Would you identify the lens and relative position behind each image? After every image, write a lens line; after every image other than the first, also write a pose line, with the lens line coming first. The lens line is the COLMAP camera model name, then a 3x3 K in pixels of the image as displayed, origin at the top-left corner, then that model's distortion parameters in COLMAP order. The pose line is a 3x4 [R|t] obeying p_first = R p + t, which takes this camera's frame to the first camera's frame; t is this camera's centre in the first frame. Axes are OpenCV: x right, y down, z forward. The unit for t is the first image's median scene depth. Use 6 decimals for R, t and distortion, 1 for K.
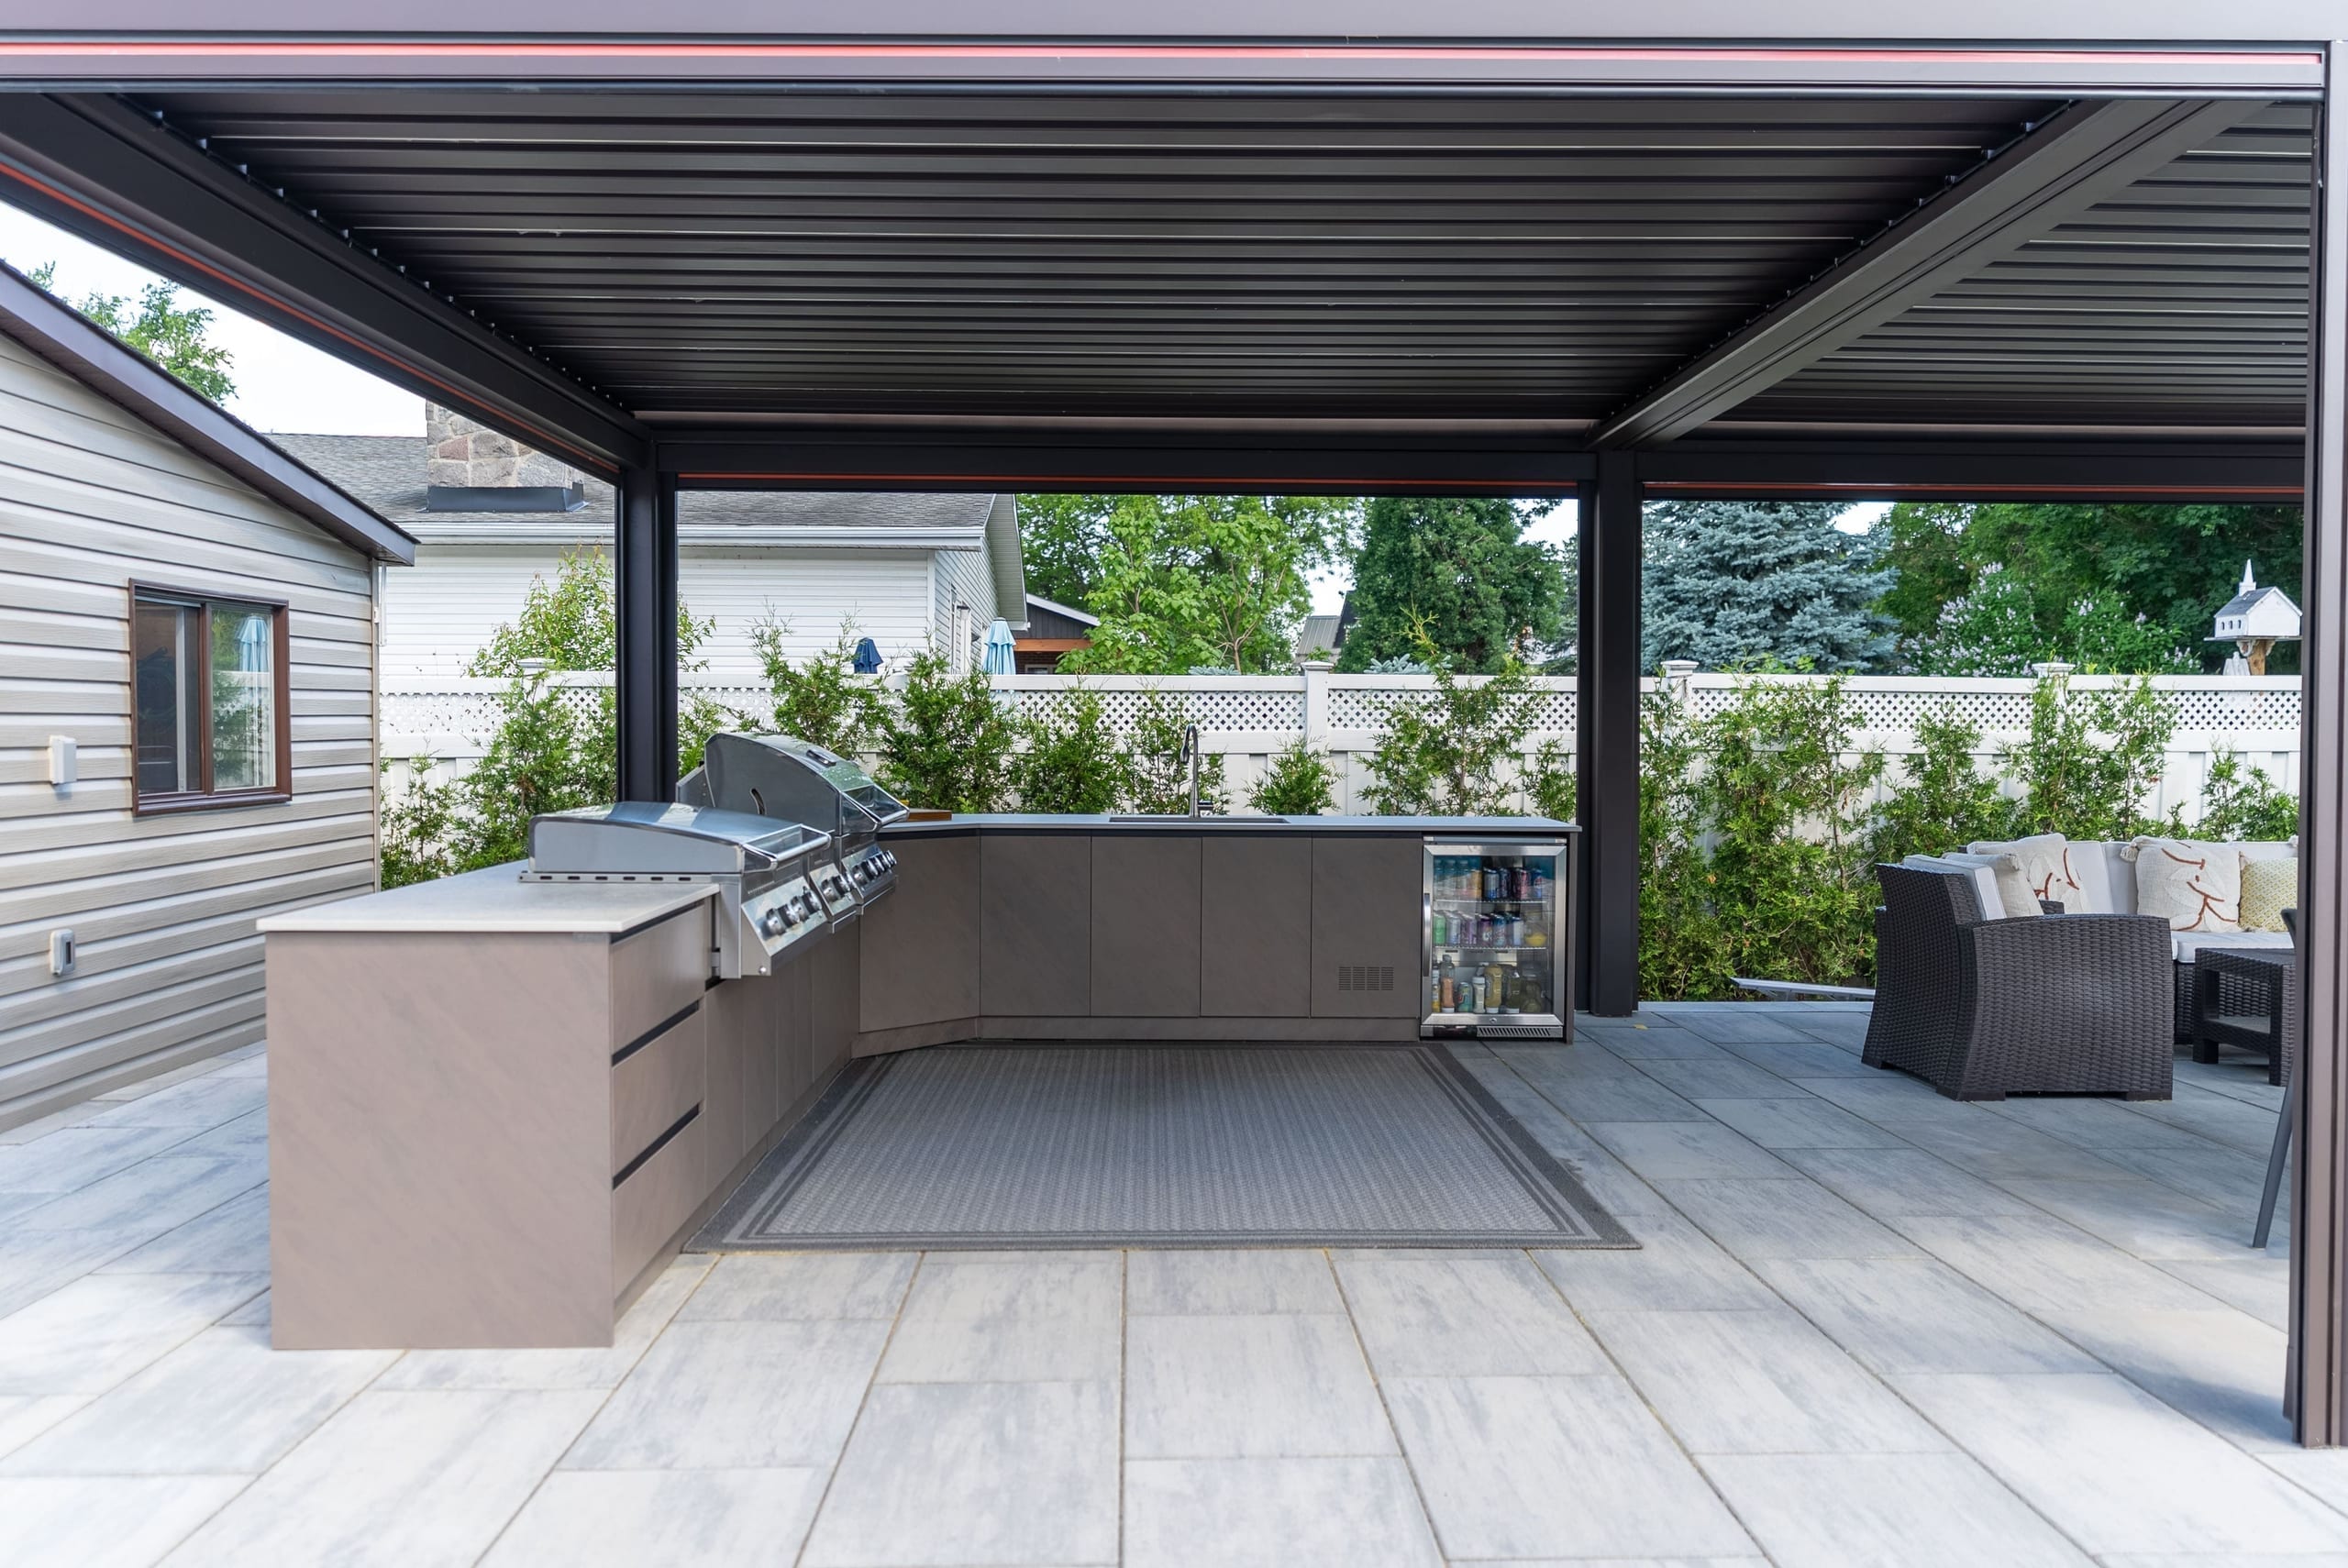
lens RADIAL K [[1845.6, 0, 1181.0], [0, 1845.6, 798.1], [0, 0, 1]] dist [0.003406, -0.008200]
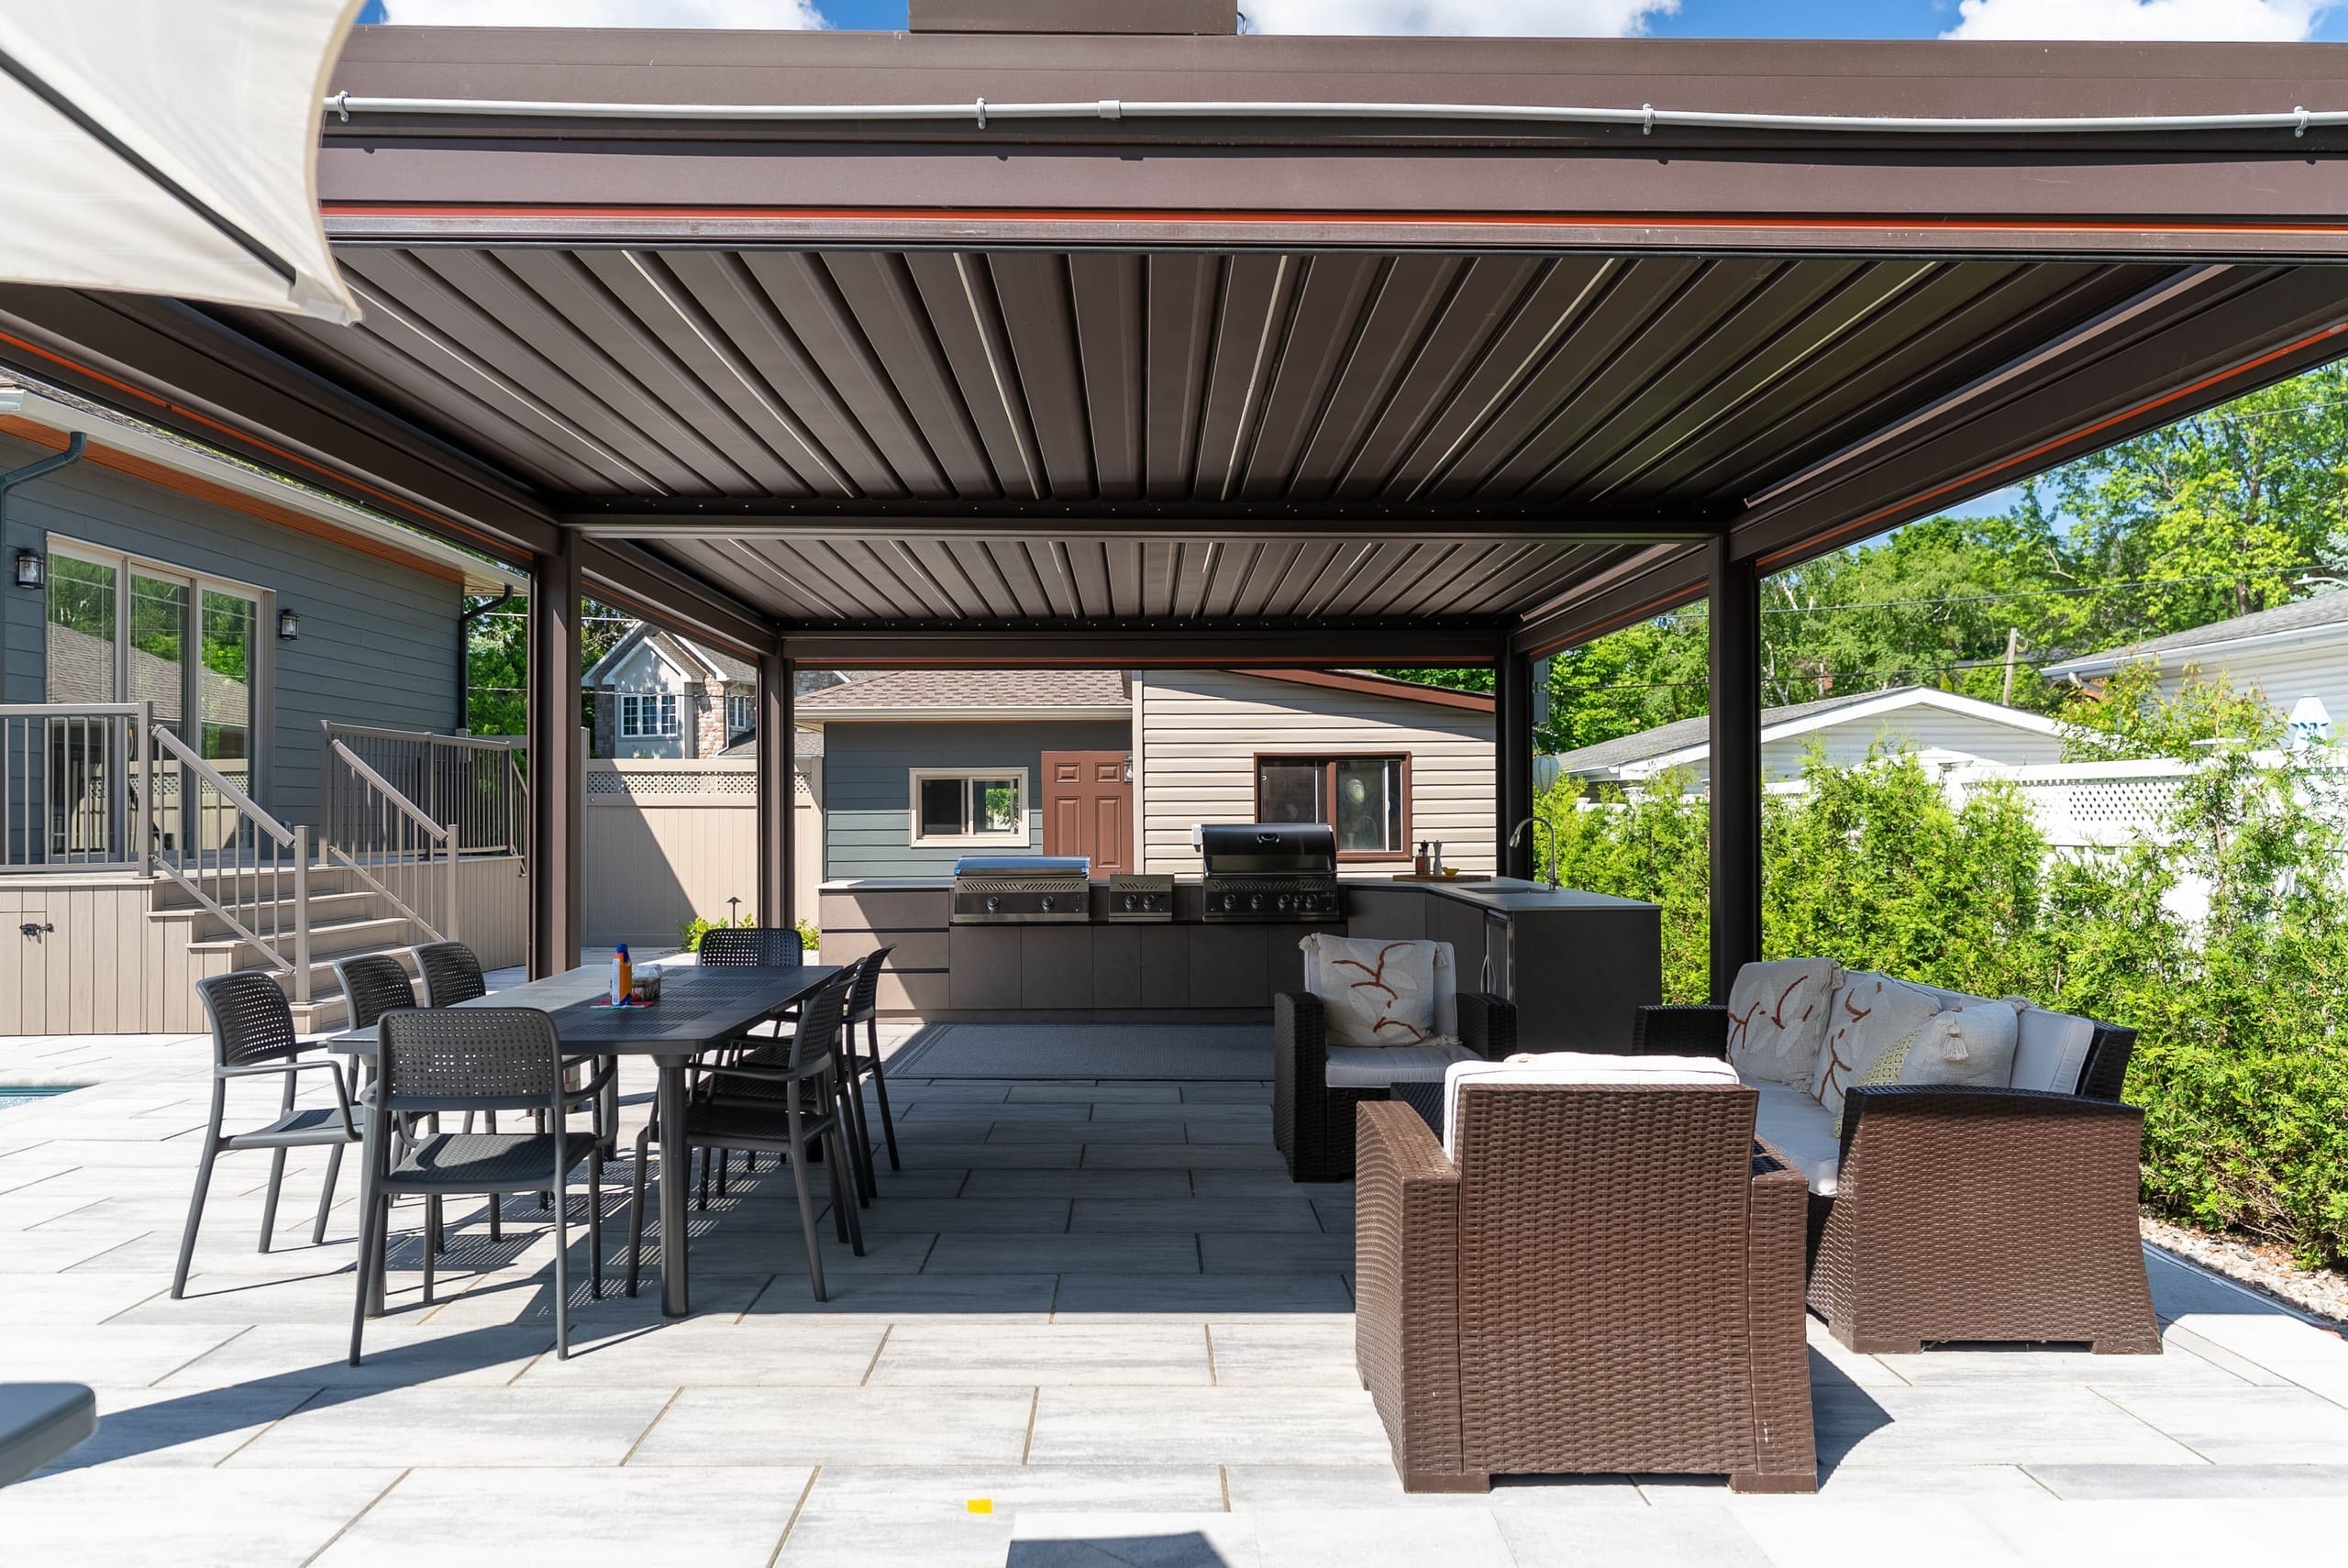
lens RADIAL K [[1753.6, 0, 1190.9], [0, 1753.6, 778.6], [0, 0, 1]] dist [-0.007496, 0.002708]
pose [[0.004123, -0.024031, -0.999703, 1.291817], [-0.035313, 0.999084, -0.024162, -0.030532], [0.999368, 0.035402, 0.003271, 0.791223]]
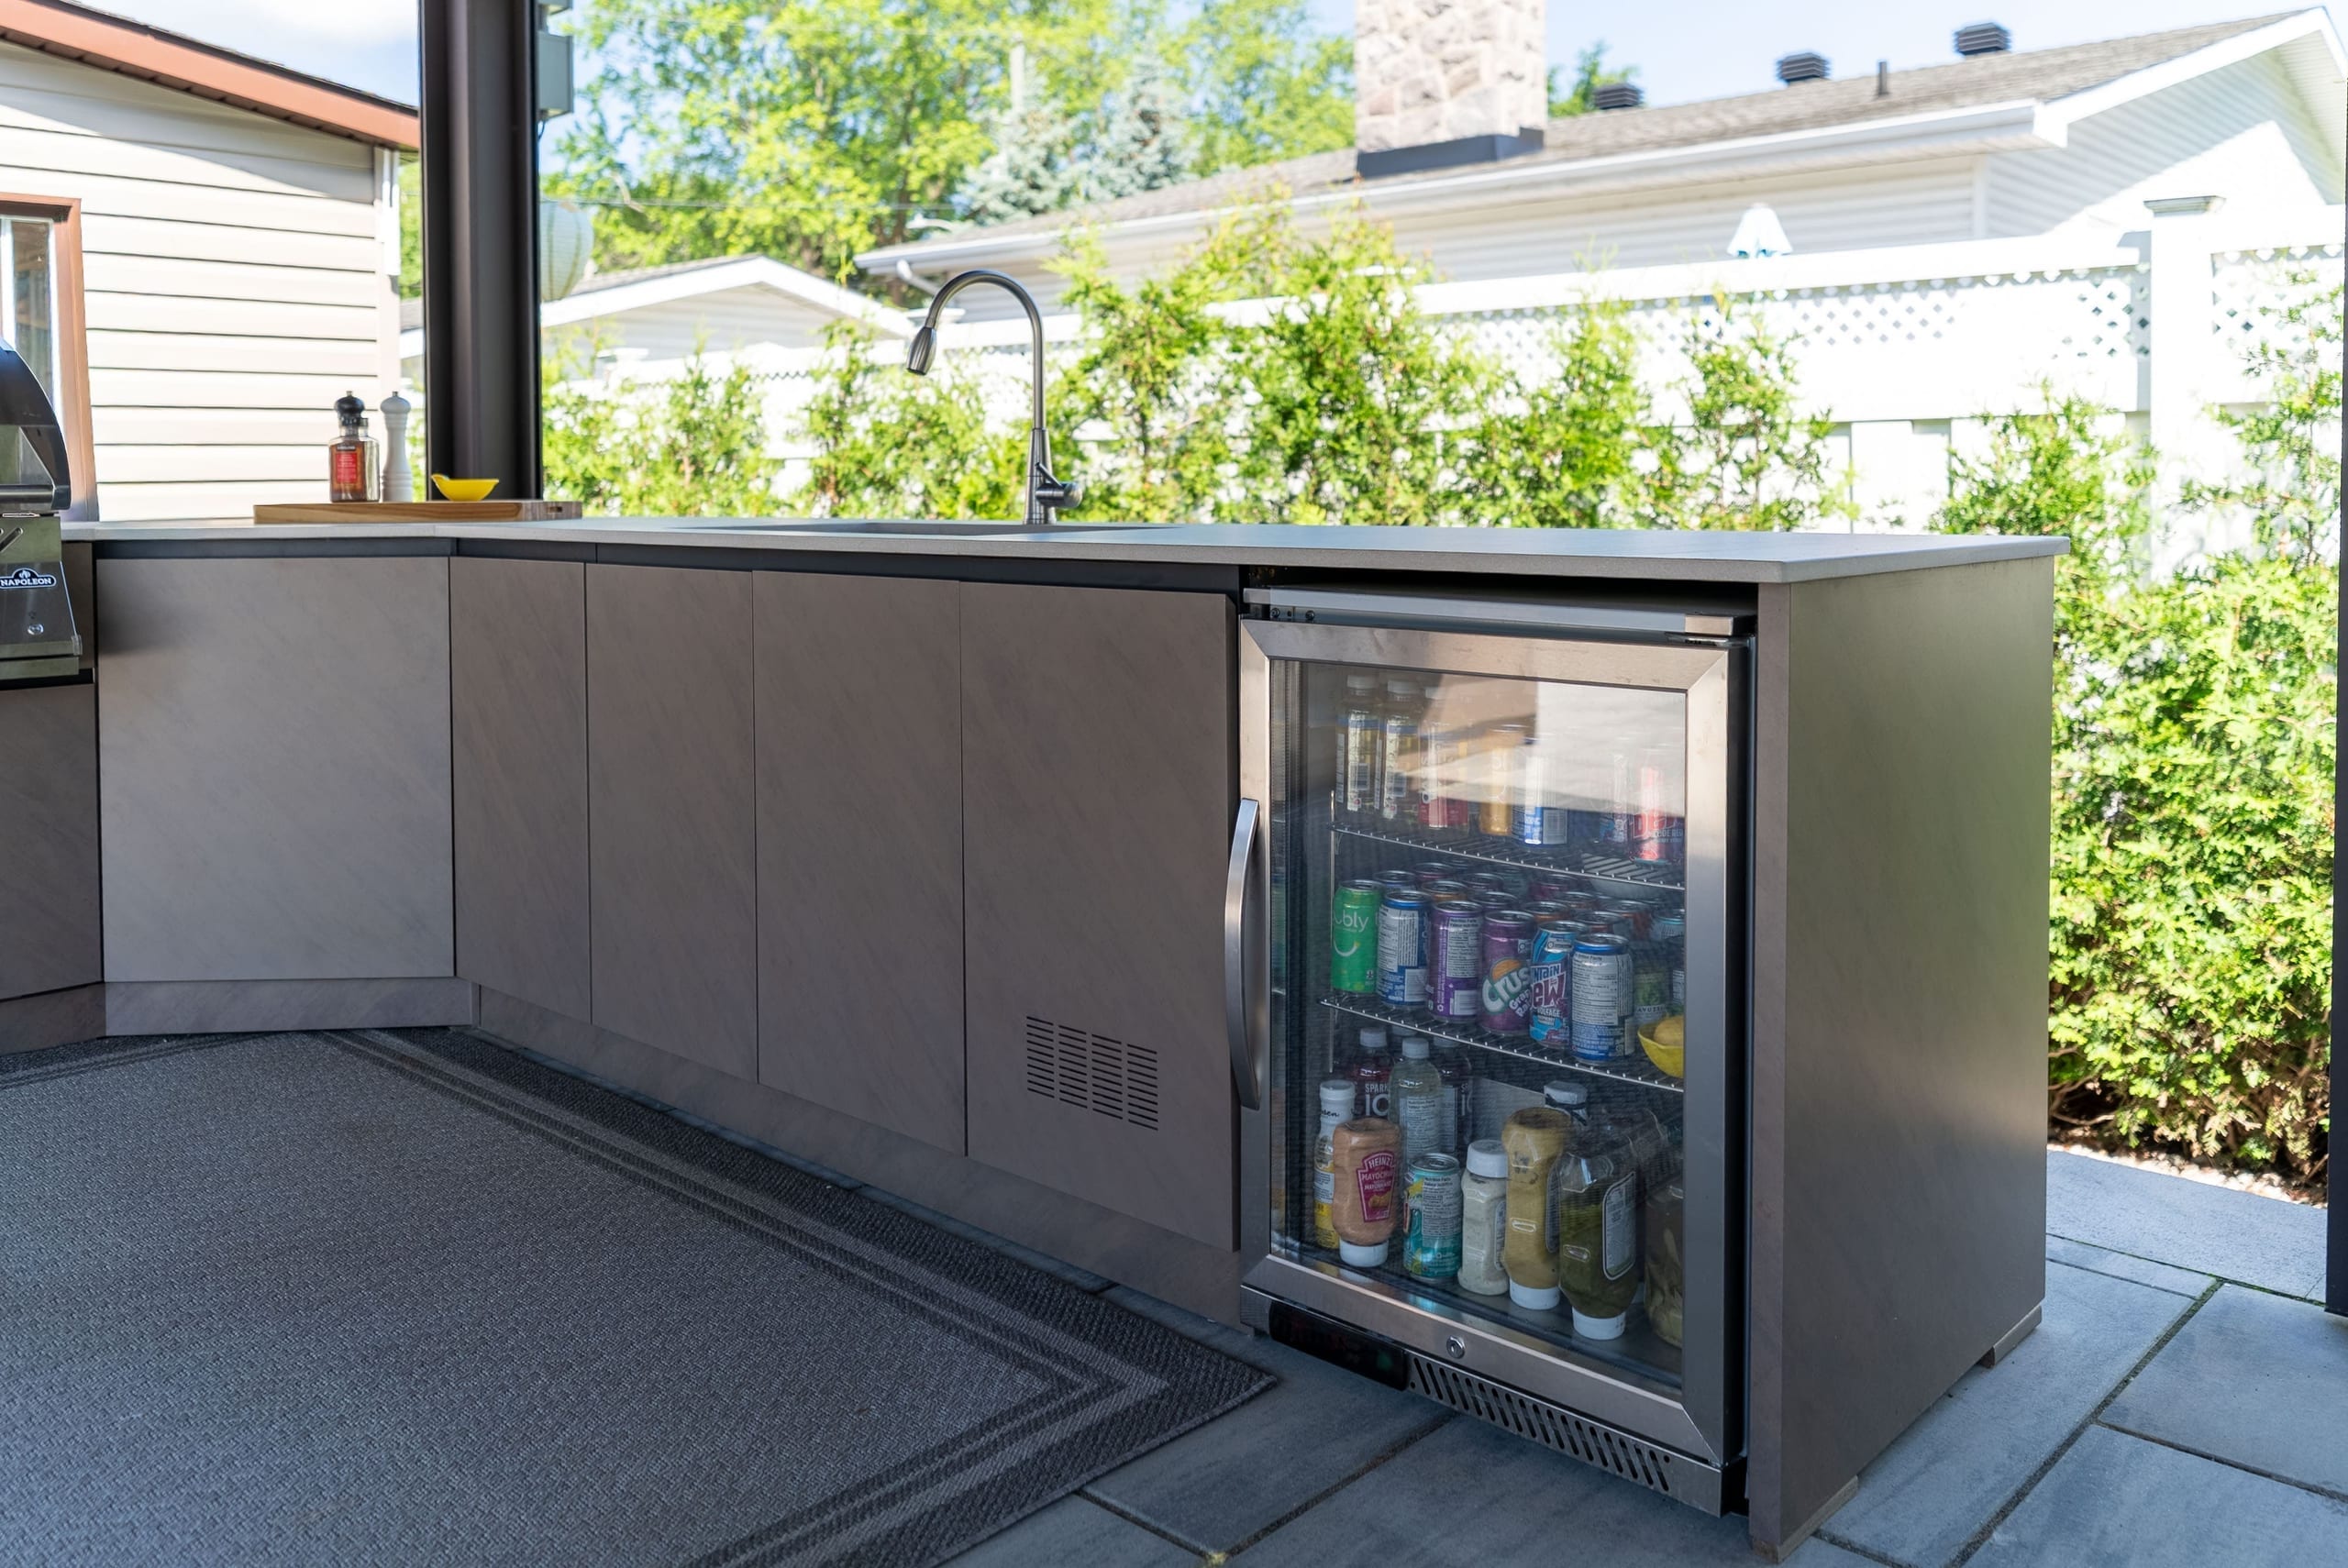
lens RADIAL K [[1918.5, 0, 1167.3], [0, 1918.5, 545.6], [0, 0, 1]] dist [0.013133, -0.013324]
pose [[0.713143, 0.013069, -0.700896, 0.318405], [-0.016573, 0.999861, 0.001782, 0.014297], [0.700822, 0.010345, 0.713261, 0.788171]]
